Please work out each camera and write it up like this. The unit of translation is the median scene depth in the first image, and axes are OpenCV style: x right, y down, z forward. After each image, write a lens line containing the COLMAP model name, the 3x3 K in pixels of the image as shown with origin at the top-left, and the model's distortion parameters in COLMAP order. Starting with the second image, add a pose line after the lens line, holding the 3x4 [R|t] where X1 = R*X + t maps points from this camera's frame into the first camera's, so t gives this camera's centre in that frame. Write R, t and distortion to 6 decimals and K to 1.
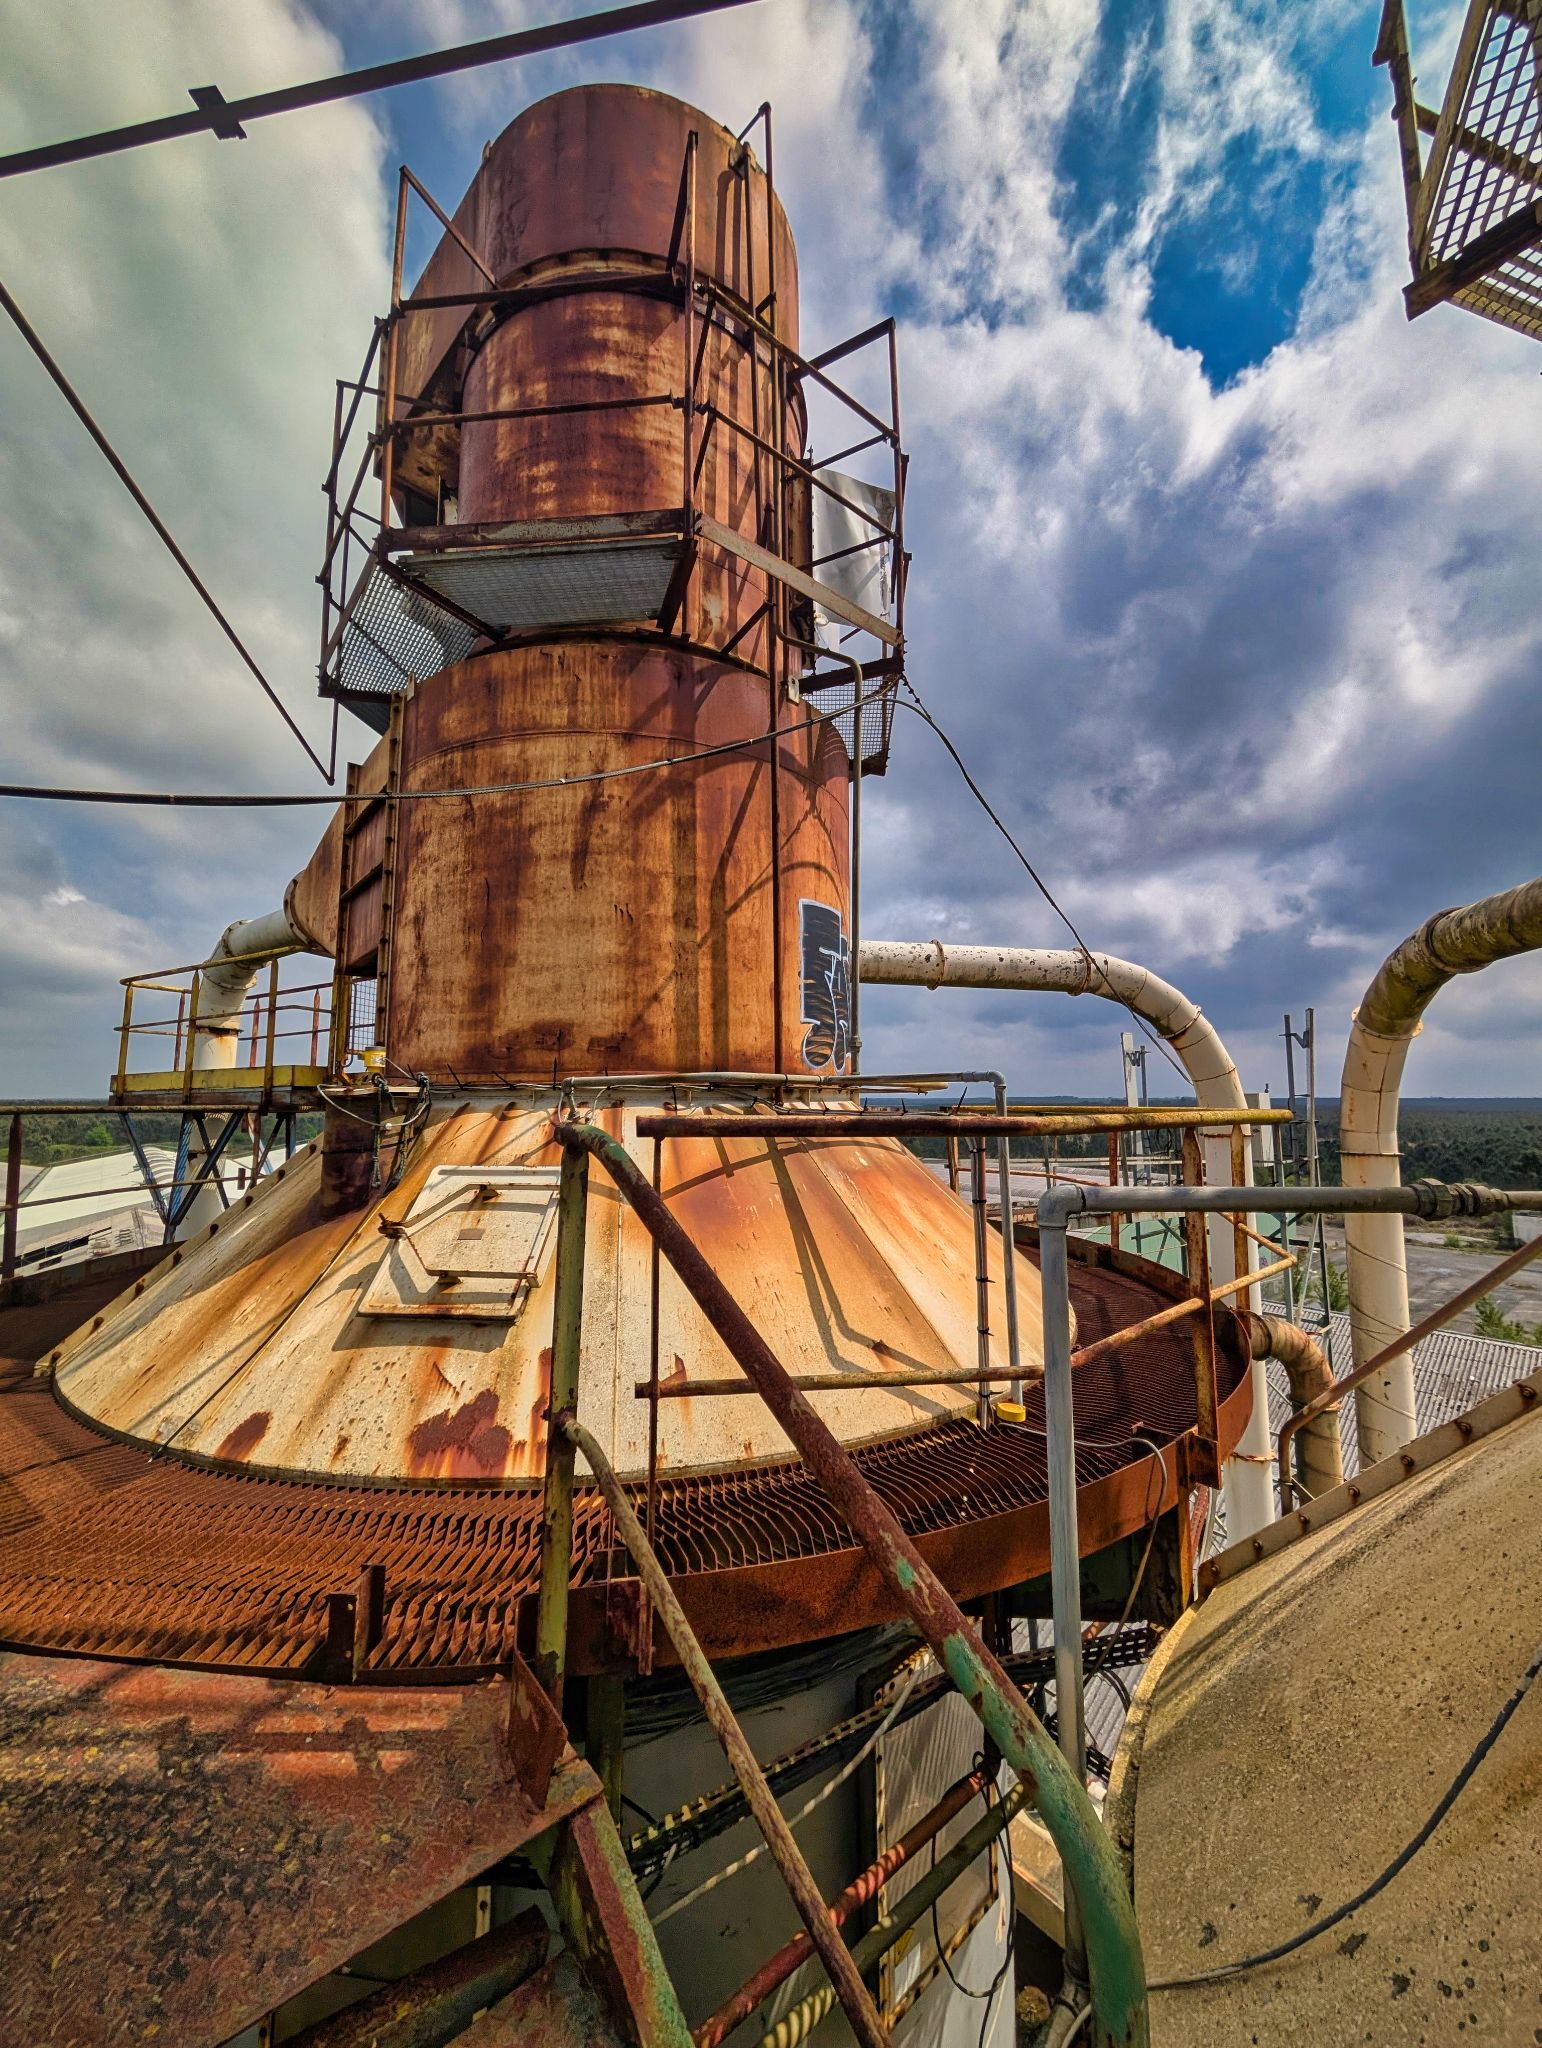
lens RADIAL K [[771.4, 0, 762.7], [0, 771.4, 1025.1], [0, 0, 1]] dist [0.000491, 0.000089]
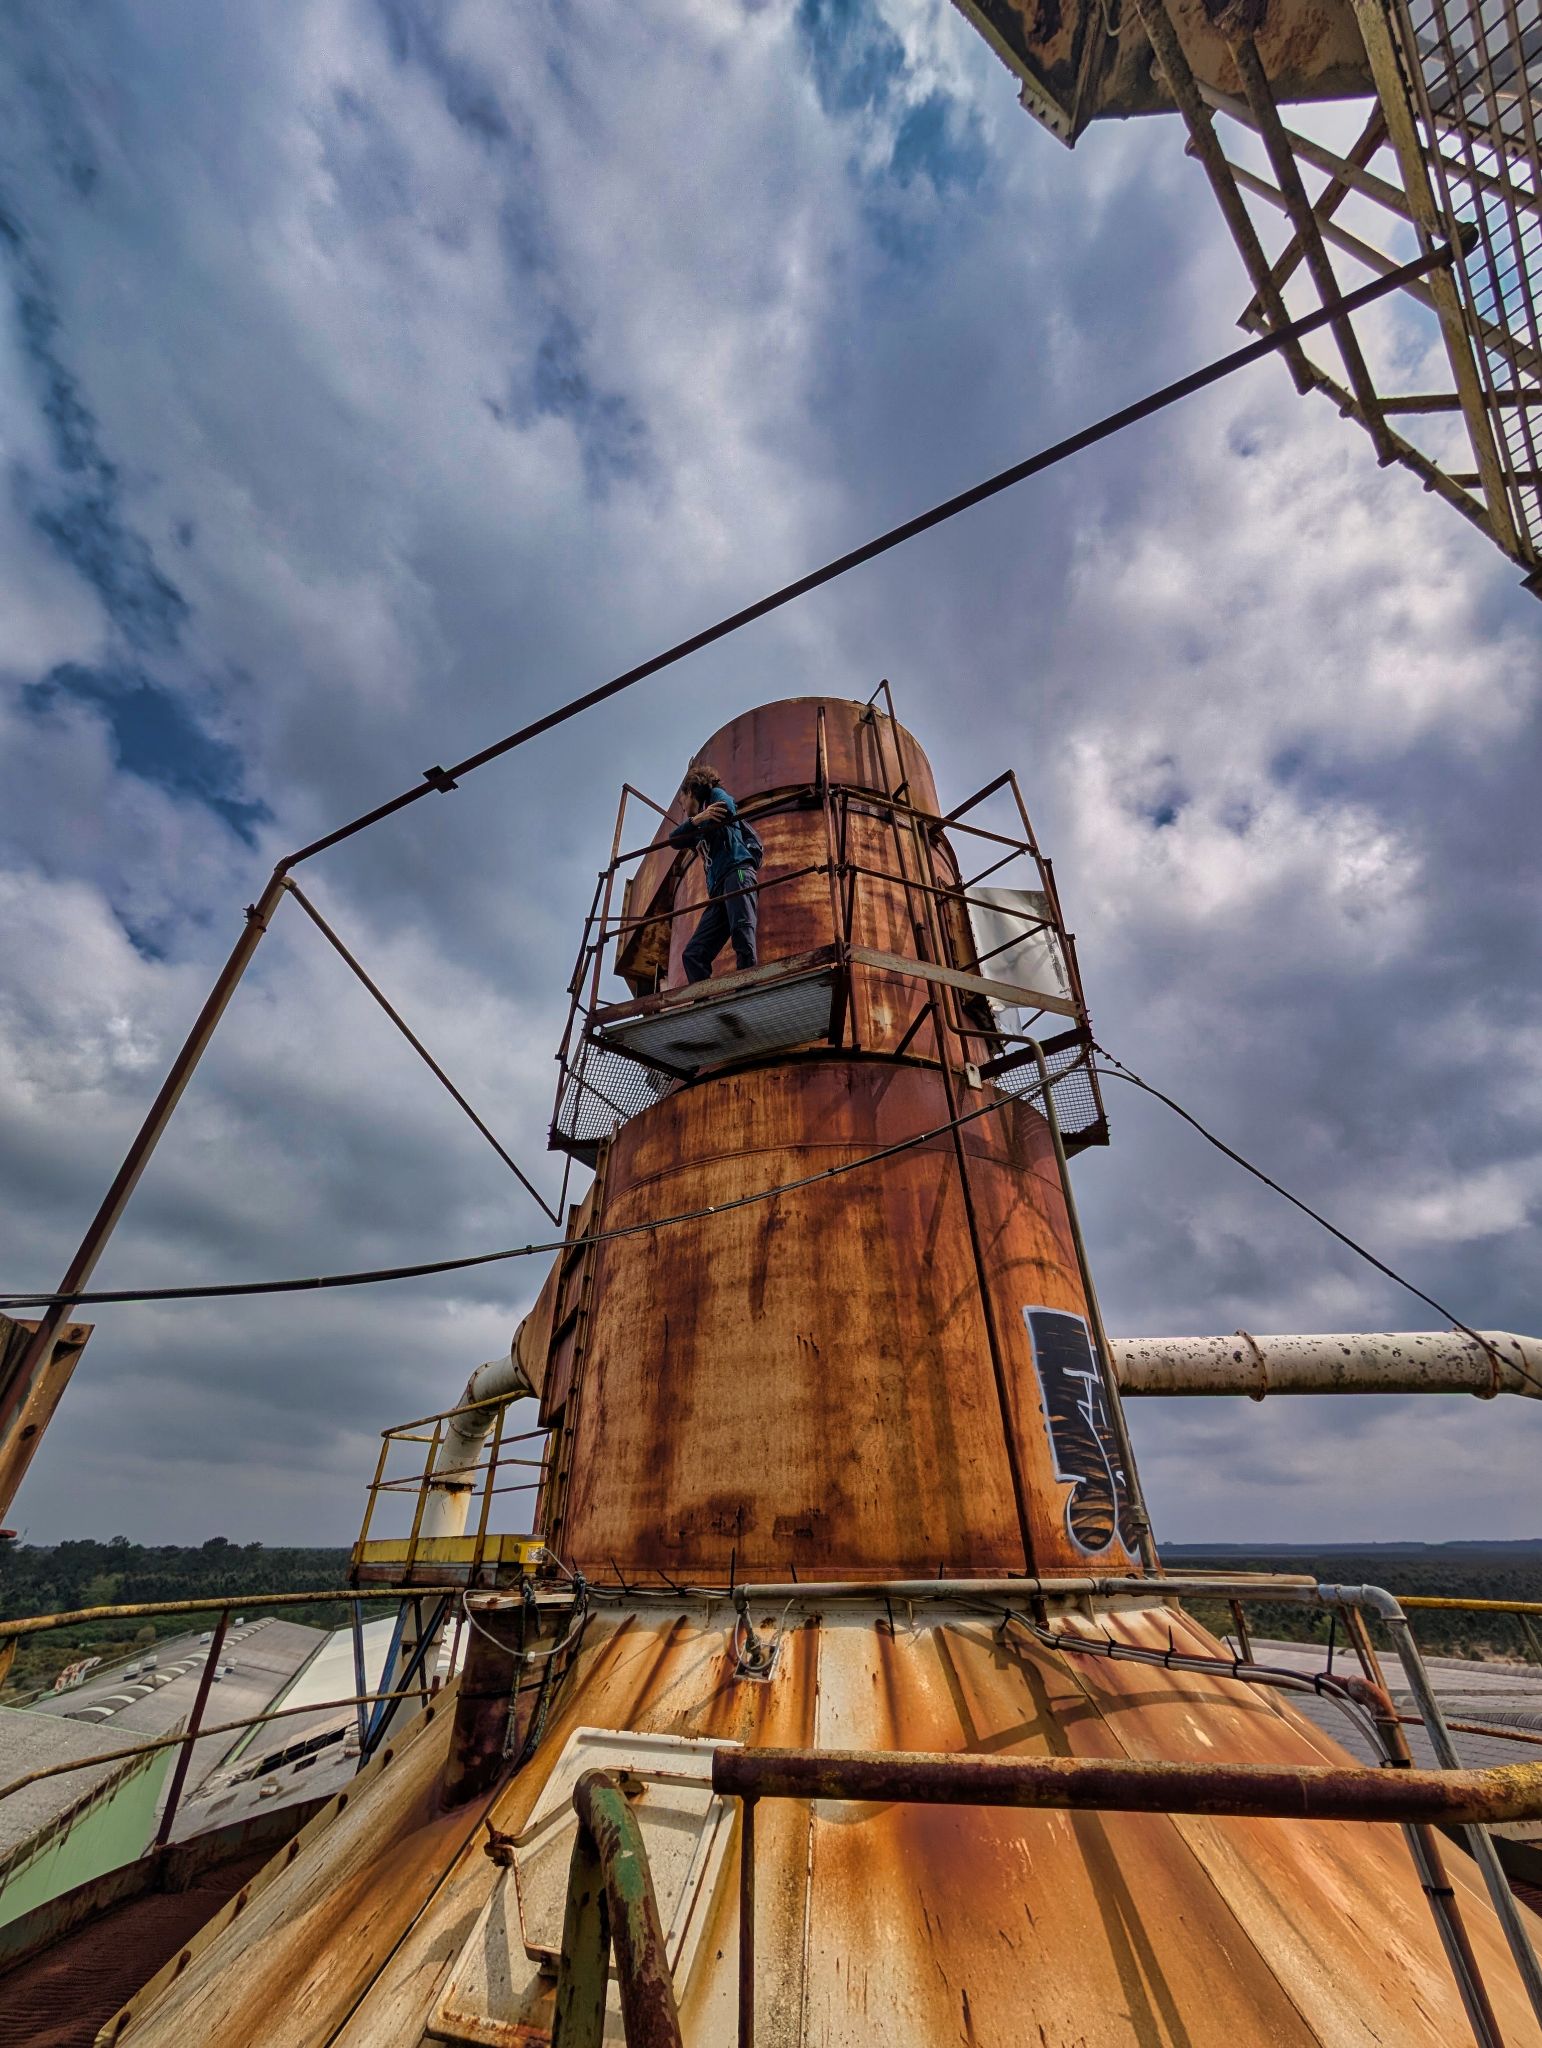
lens RADIAL K [[771.4, 0, 769.4], [0, 771.4, 1021.9], [0, 0, 1]] dist [0.000491, 0.000089]
pose [[0.947203, -0.180908, -0.264724, 0.067227], [0.032107, 0.874991, -0.483074, -0.042001], [0.319023, 0.449070, 0.834602, 0.094358]]
